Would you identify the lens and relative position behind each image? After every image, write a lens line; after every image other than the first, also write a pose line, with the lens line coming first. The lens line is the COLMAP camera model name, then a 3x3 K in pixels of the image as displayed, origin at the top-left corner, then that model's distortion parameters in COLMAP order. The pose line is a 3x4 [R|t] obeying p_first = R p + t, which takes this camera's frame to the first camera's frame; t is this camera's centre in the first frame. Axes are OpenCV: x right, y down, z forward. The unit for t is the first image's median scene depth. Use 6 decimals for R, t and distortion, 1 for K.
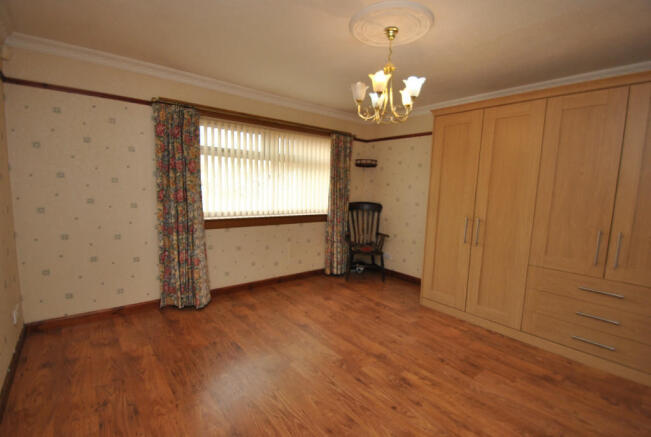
lens RADIAL K [[308.4, 0, 322.7], [0, 308.4, 224.6], [0, 0, 1]] dist [-0.001675, -0.000325]
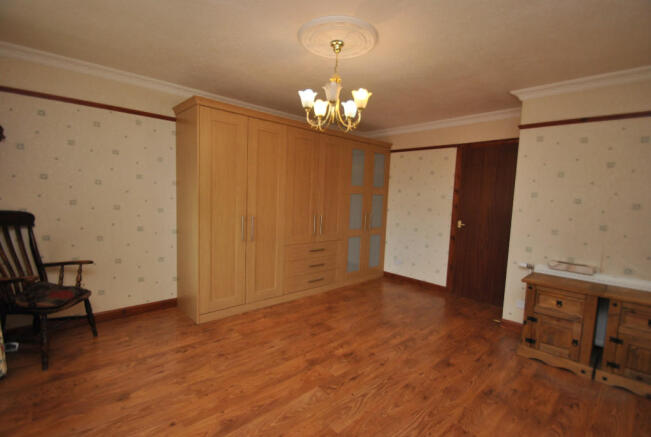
lens RADIAL K [[308.4, 0, 322.7], [0, 308.4, 224.6], [0, 0, 1]] dist [-0.001675, -0.000325]
pose [[-0.082031, -0.129458, 0.988186, -0.689474], [0.081864, 0.987302, 0.136138, -0.134021], [-0.993262, 0.092065, -0.070391, 0.925949]]
